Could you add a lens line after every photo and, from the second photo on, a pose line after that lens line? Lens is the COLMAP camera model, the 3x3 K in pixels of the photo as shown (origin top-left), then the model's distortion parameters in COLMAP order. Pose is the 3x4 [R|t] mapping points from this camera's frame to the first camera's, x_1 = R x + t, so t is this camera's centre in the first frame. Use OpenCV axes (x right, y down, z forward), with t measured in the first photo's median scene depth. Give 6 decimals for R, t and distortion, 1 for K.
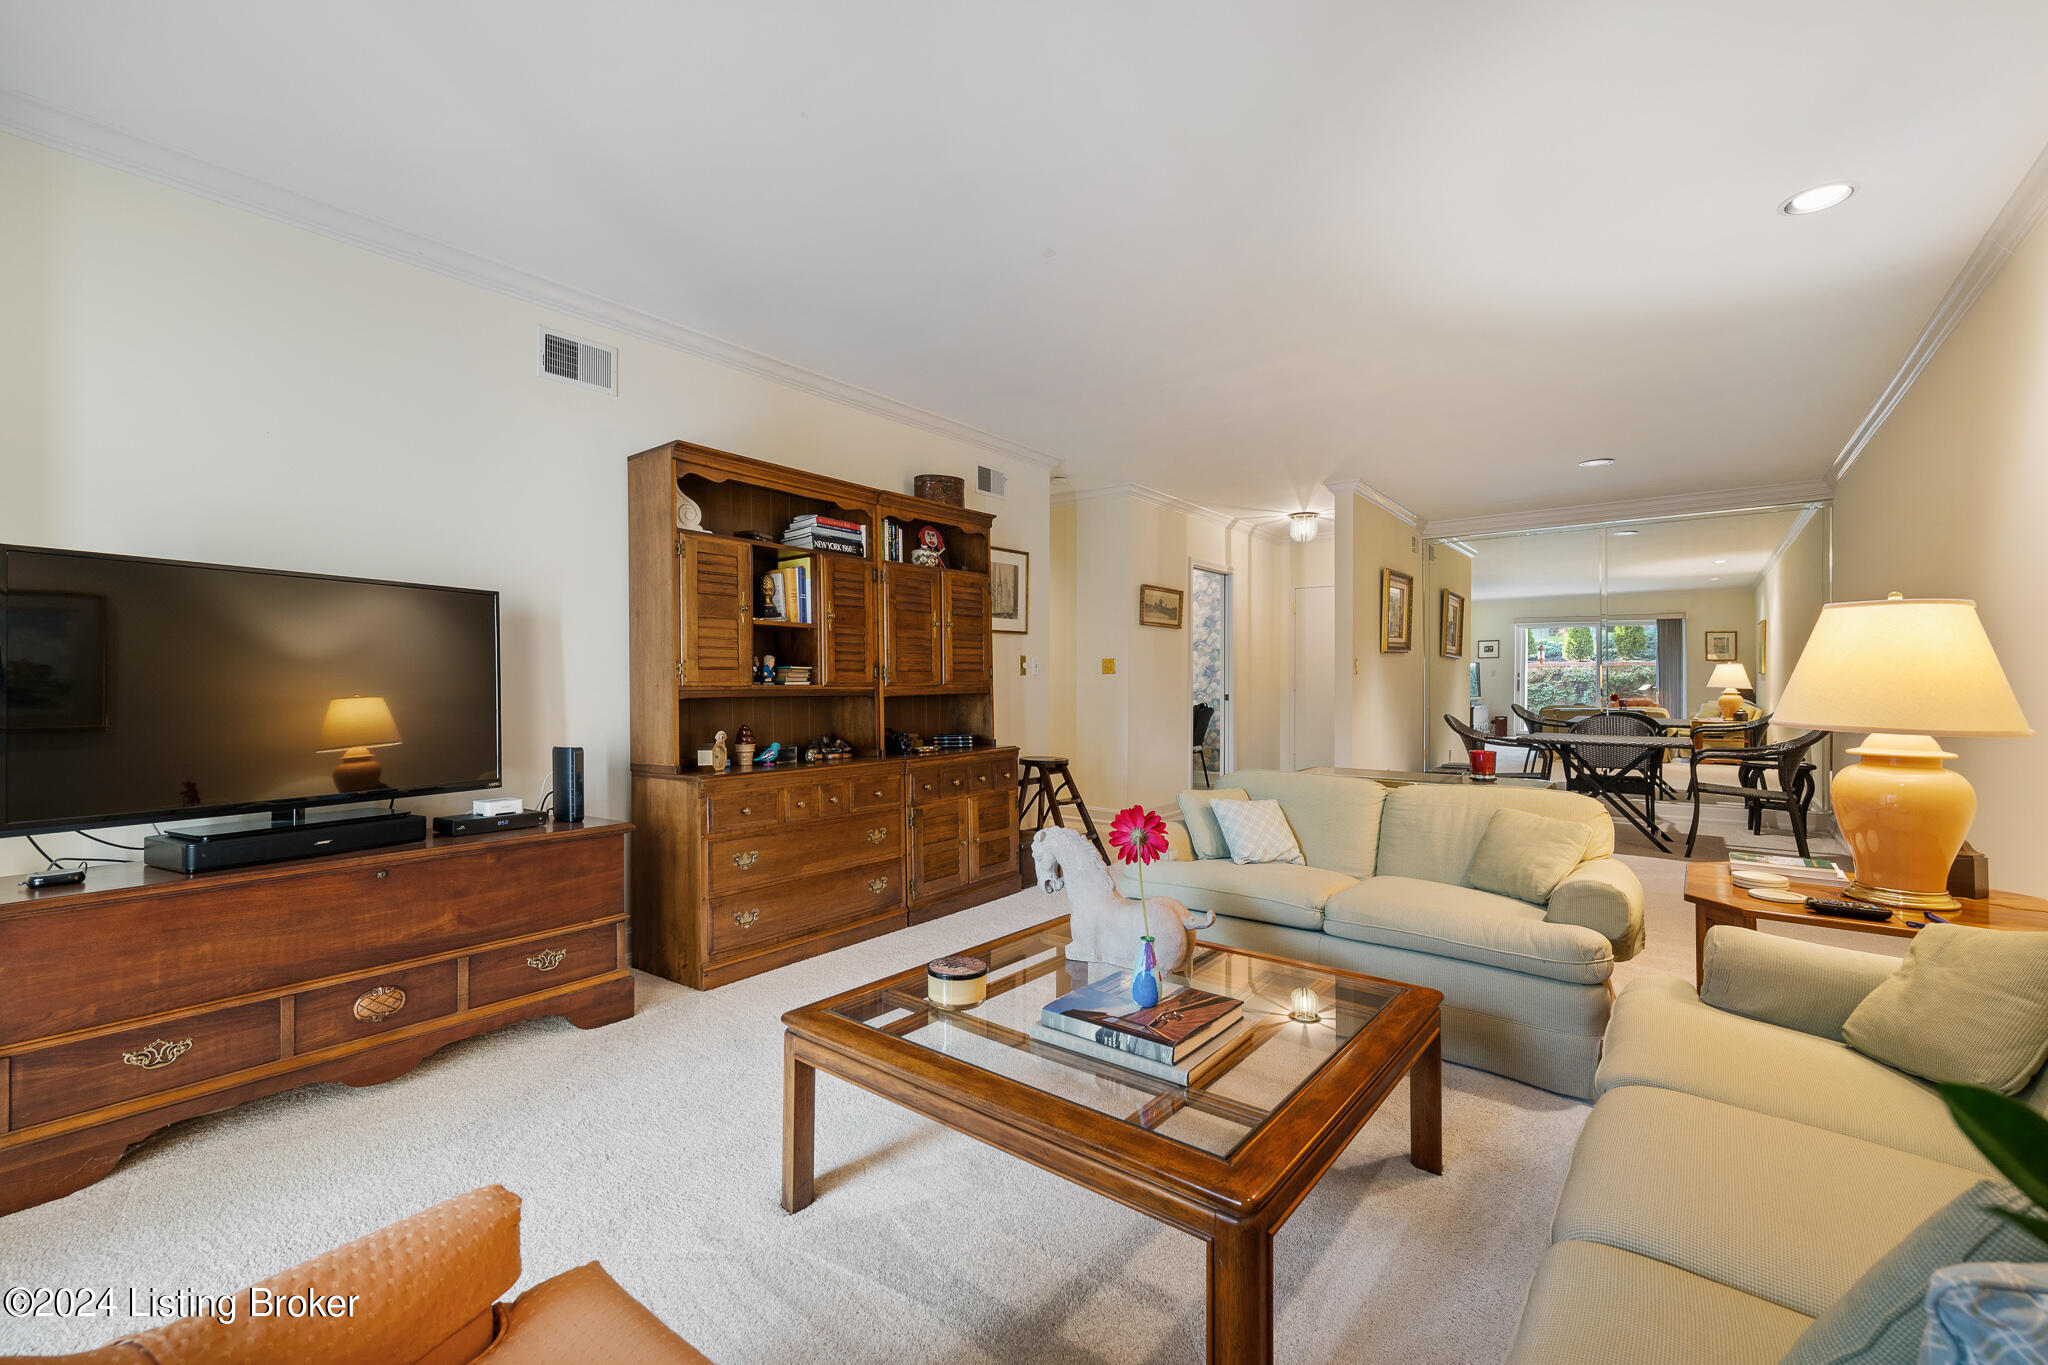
lens RADIAL K [[868.9, 0, 1024.0], [0, 868.9, 682.5], [0, 0, 1]] dist [-0.000220, -0.000070]
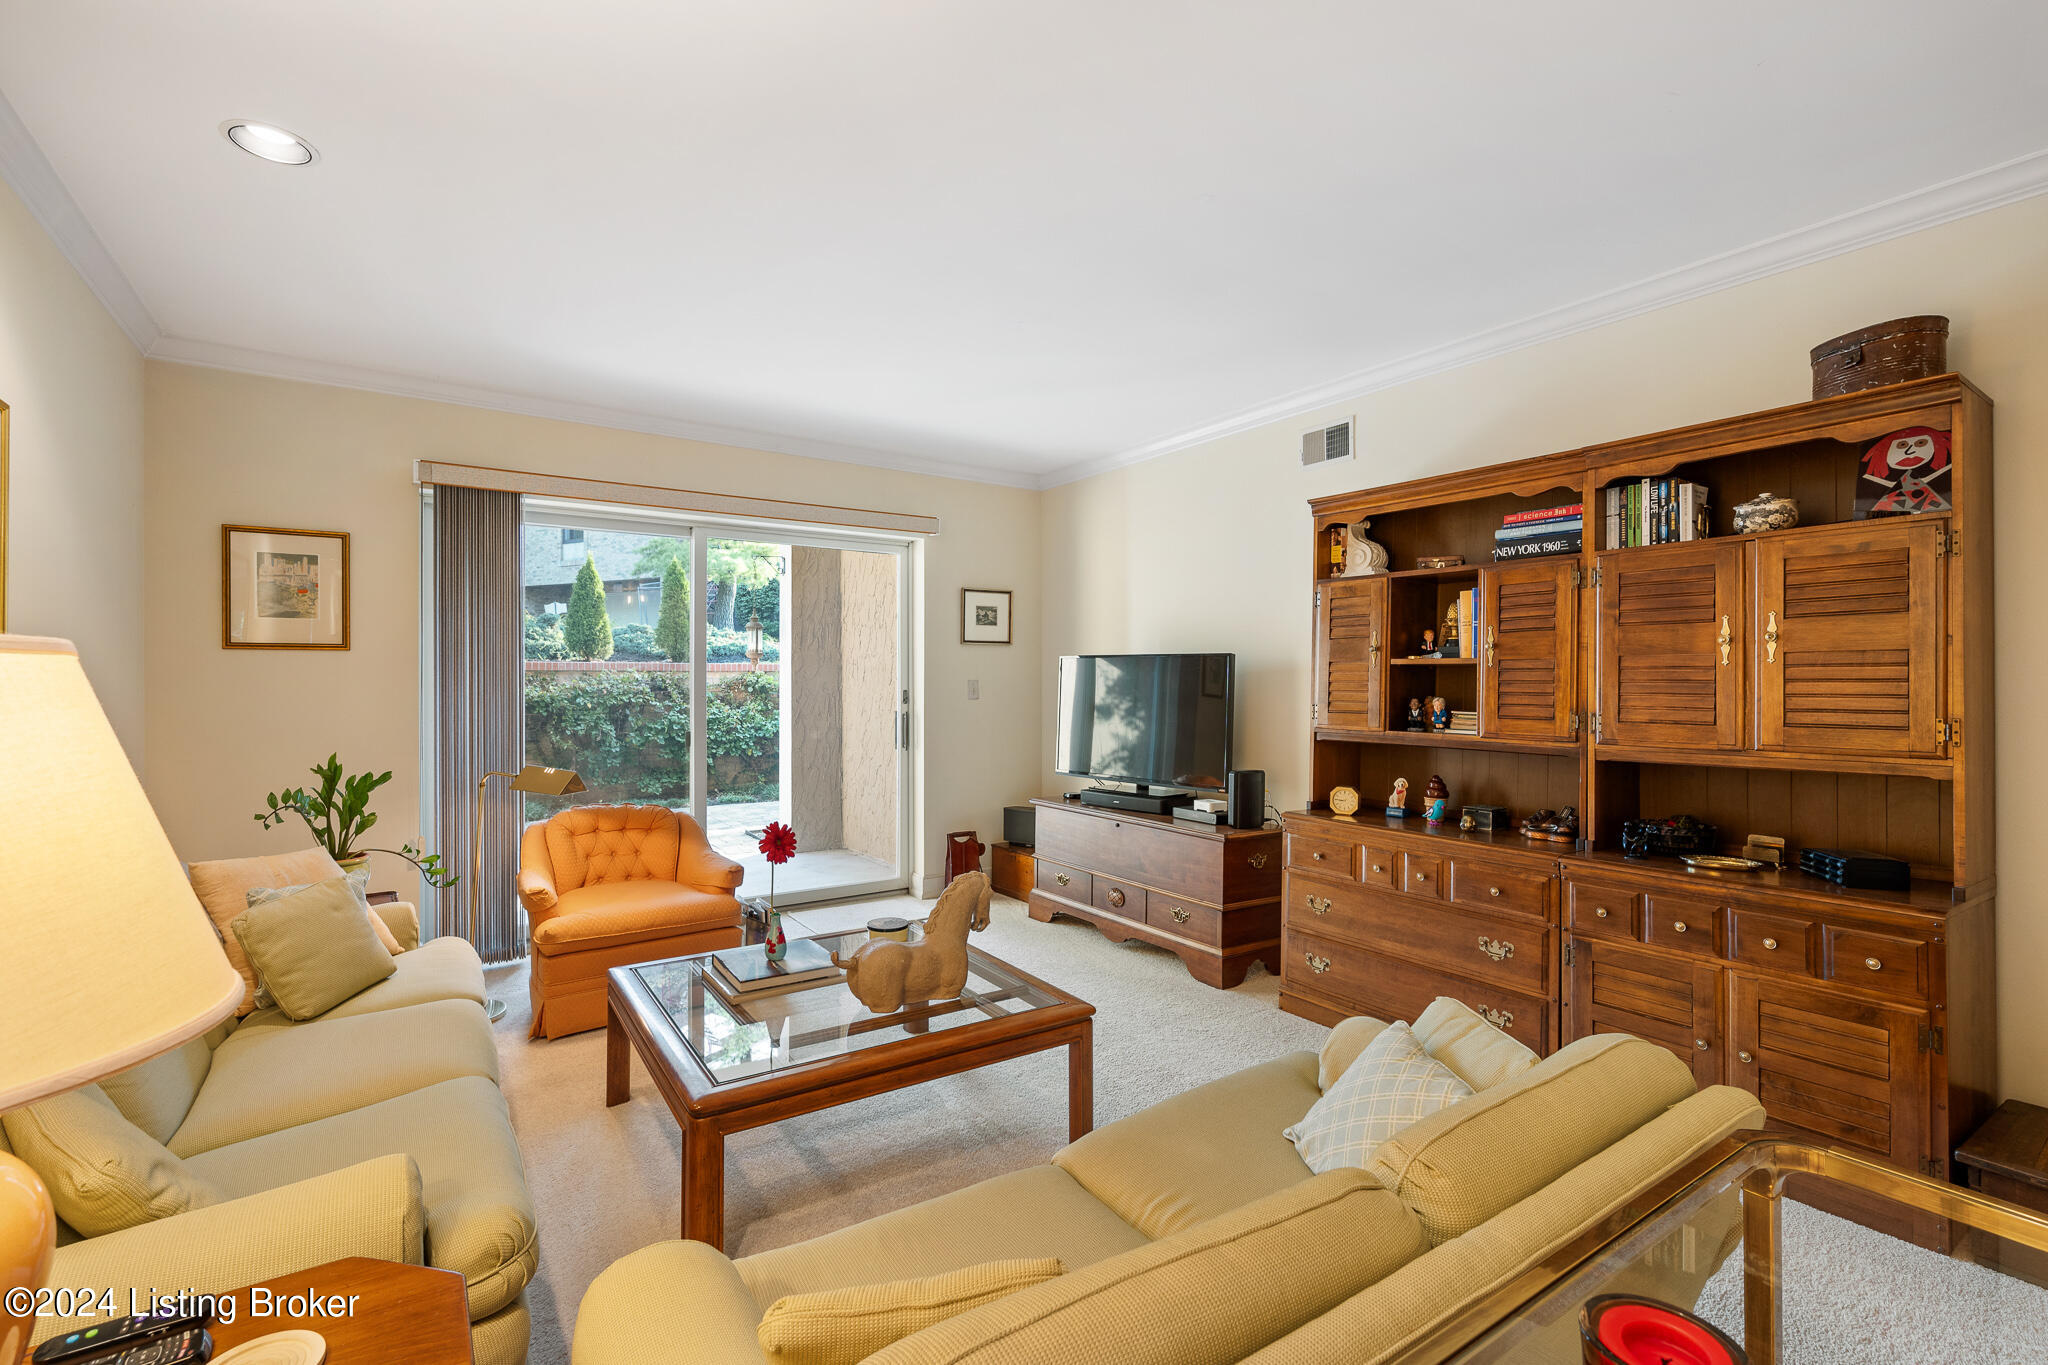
lens RADIAL K [[920.0, 0, 1024.0], [0, 920.0, 682.5], [0, 0, 1]] dist [0.001058, 0.000011]
pose [[-0.308789, -0.000117, -0.951131, 0.656758], [-0.005089, 0.999986, 0.001529, -0.042452], [0.951117, 0.005313, -0.308785, 0.836122]]
